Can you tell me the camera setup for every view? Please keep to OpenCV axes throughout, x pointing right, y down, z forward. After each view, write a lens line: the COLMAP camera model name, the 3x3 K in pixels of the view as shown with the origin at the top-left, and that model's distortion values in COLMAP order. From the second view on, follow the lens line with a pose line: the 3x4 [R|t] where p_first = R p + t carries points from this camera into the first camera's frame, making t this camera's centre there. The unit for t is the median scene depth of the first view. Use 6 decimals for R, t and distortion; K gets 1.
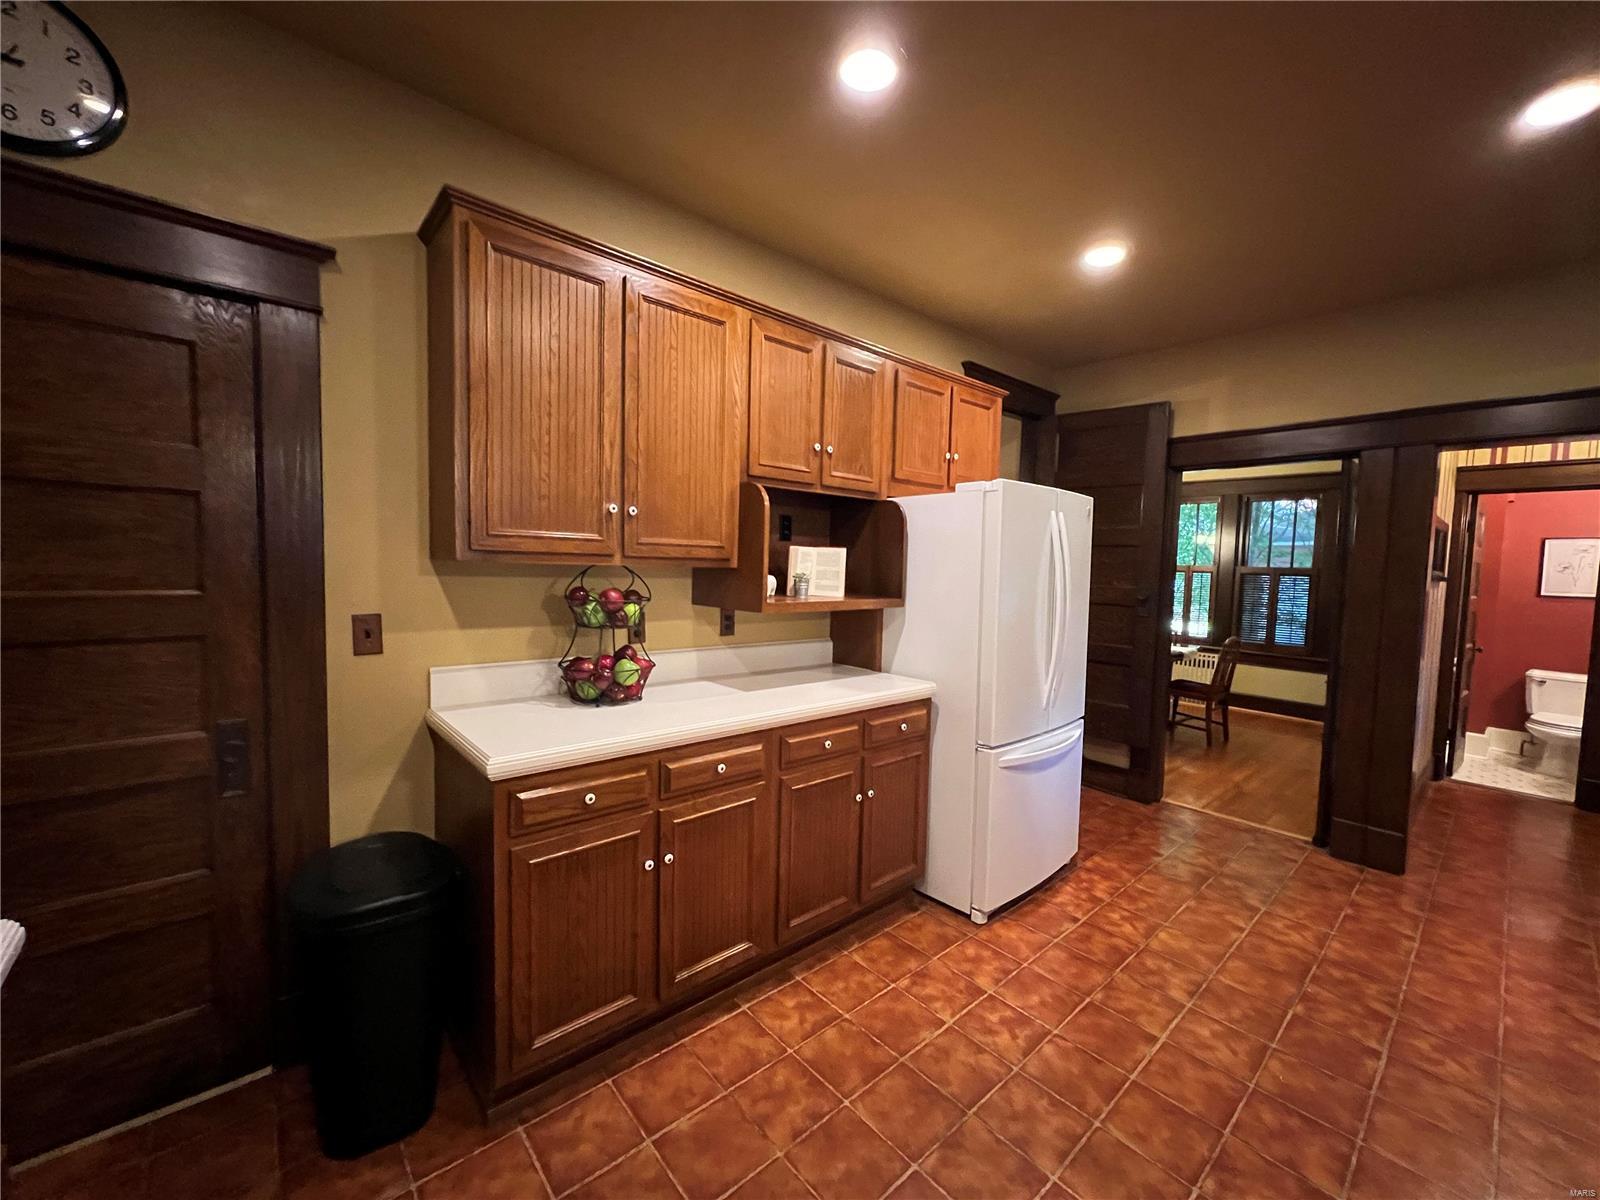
lens RADIAL K [[636.5, 0, 793.5], [0, 636.5, 599.2], [0, 0, 1]] dist [-0.002469, 0.001088]
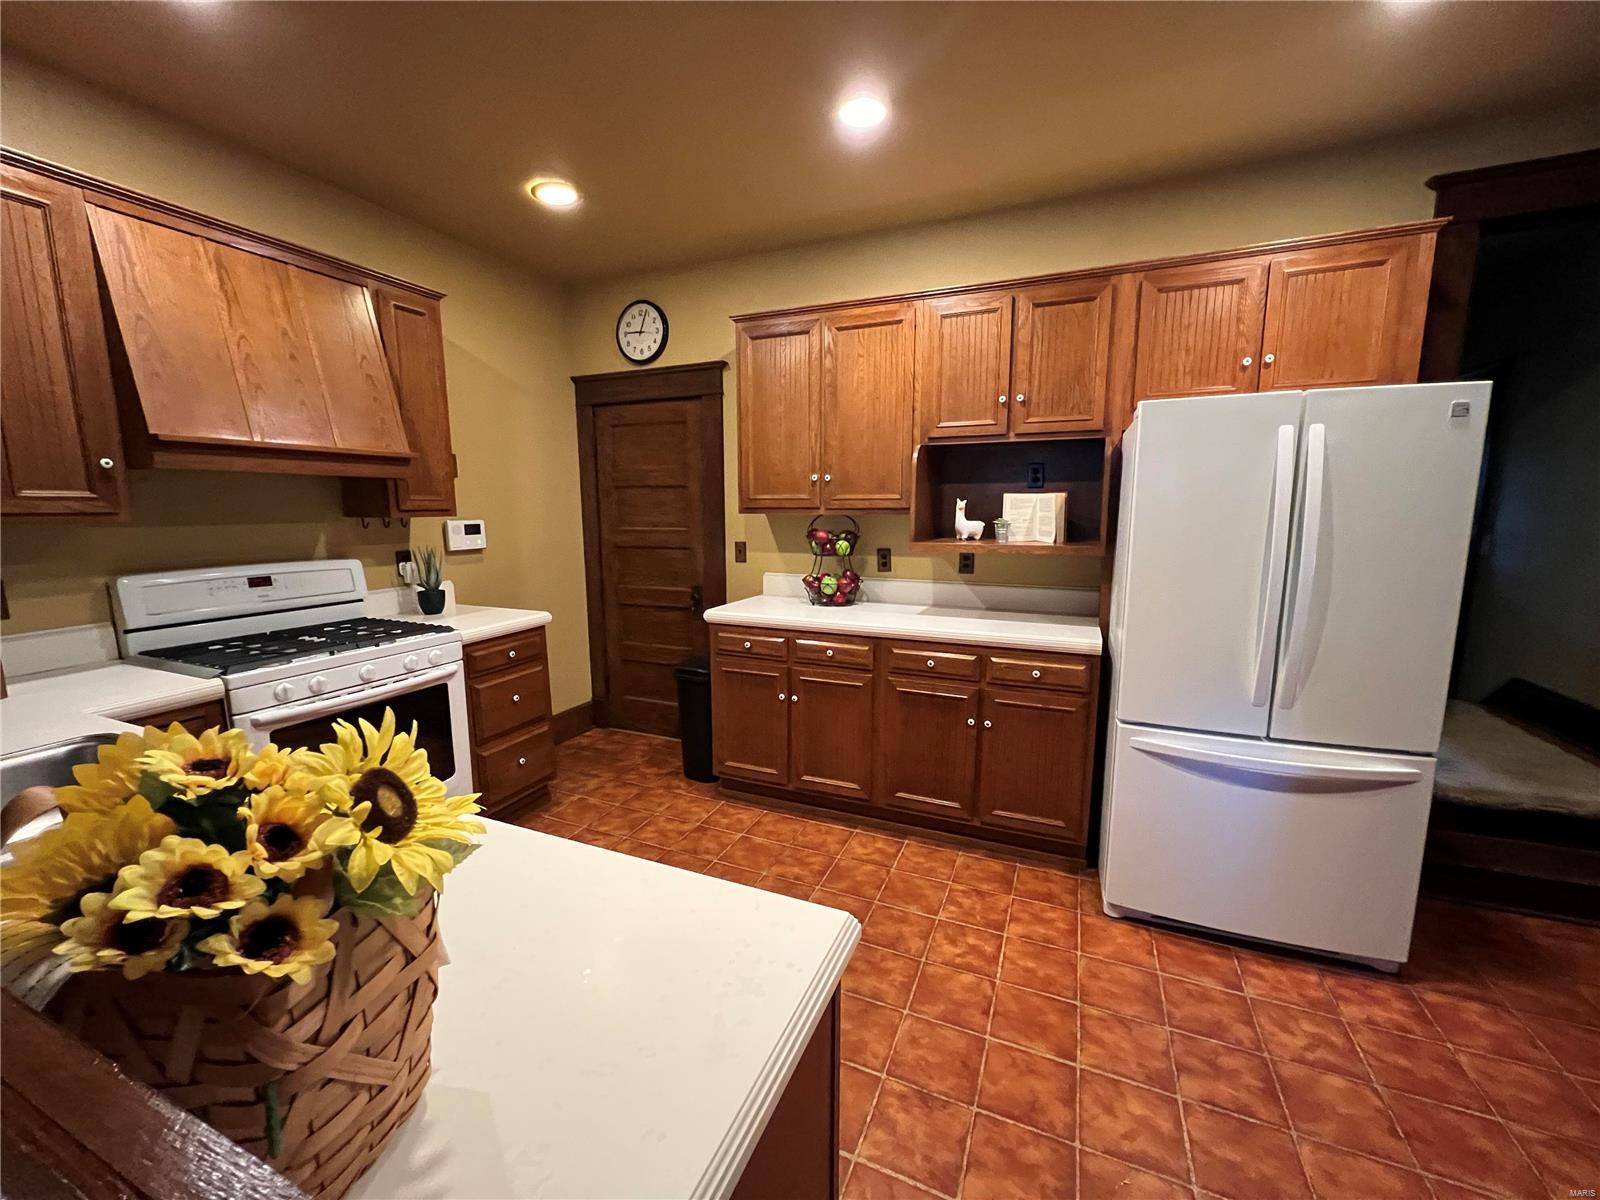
lens RADIAL K [[636.5, 0, 801.7], [0, 636.5, 598.5], [0, 0, 1]] dist [-0.002469, 0.001088]
pose [[0.422938, 0.101596, -0.900445, 0.969137], [-0.038124, 0.994810, 0.094336, 0.004834], [0.905356, -0.005570, 0.424617, 0.267578]]
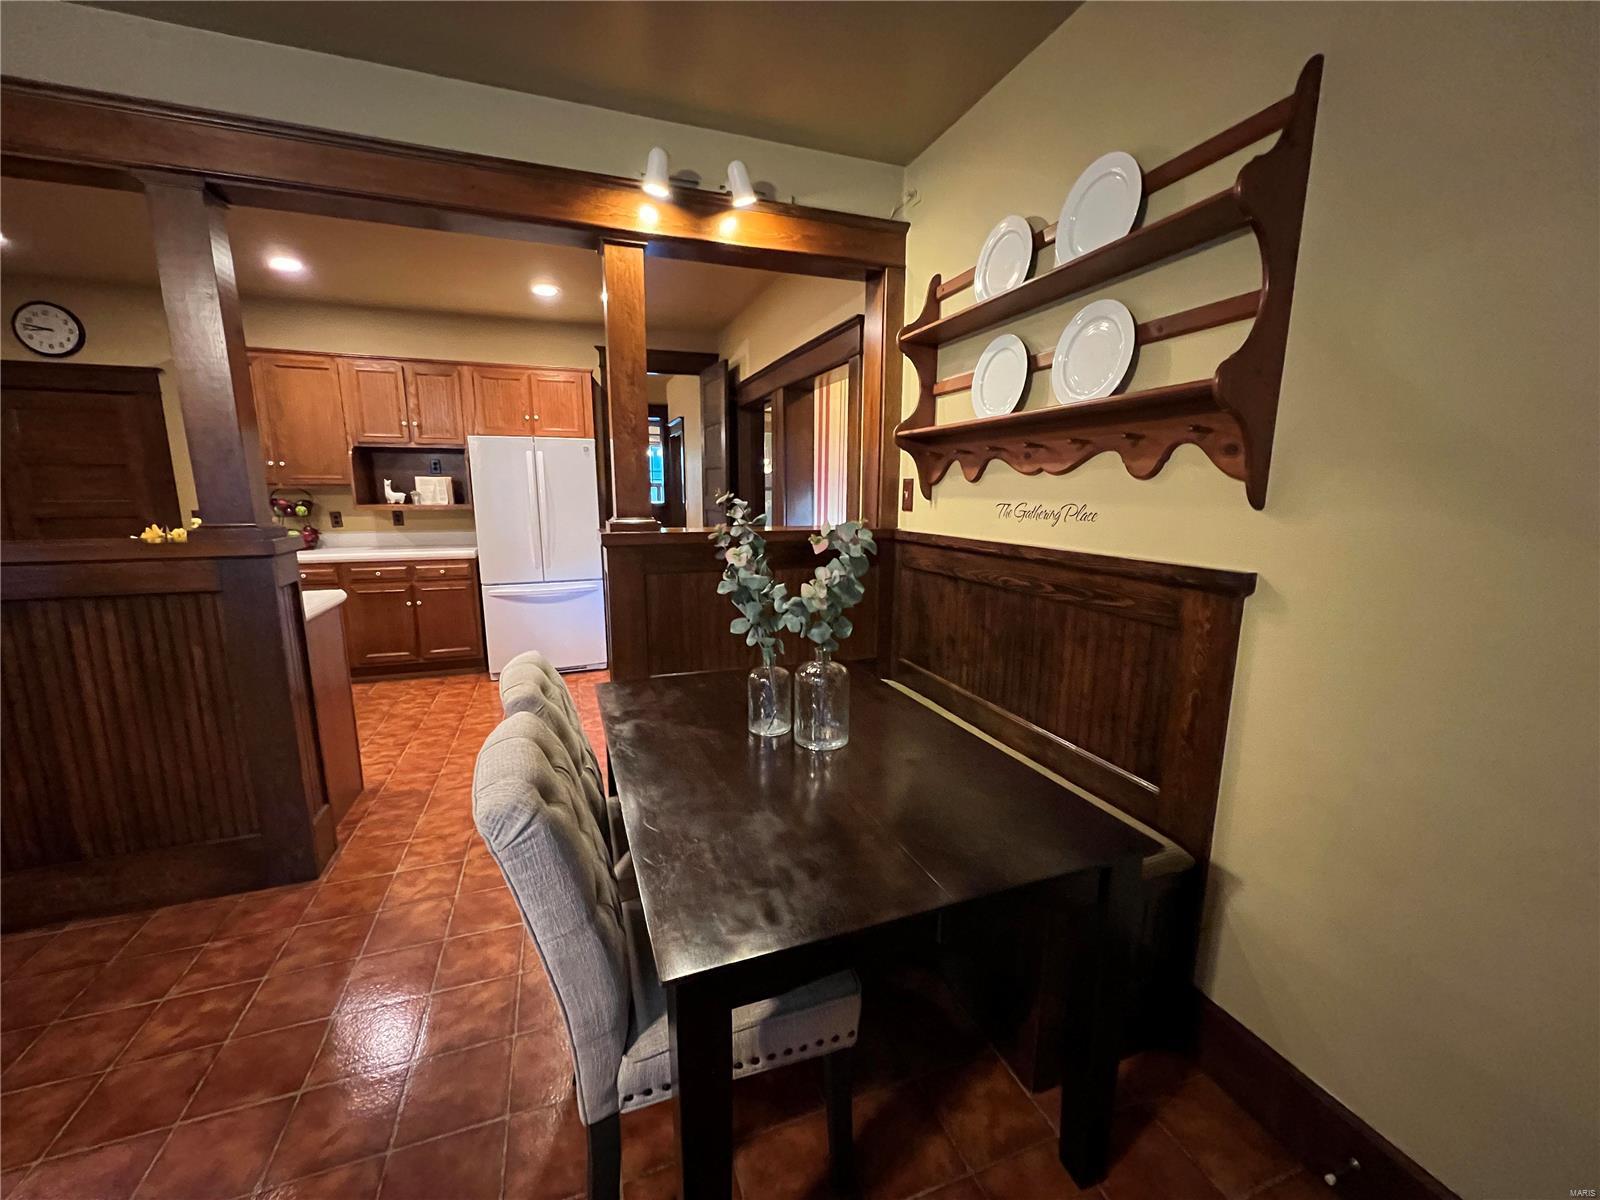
lens RADIAL K [[636.5, 0, 803.4], [0, 636.5, 604.5], [0, 0, 1]] dist [-0.002469, 0.001088]
pose [[0.933210, 0.040754, -0.357012, 2.008531], [0.001986, 0.992947, 0.118538, 0.080736], [0.359325, -0.111330, 0.926548, -0.416211]]
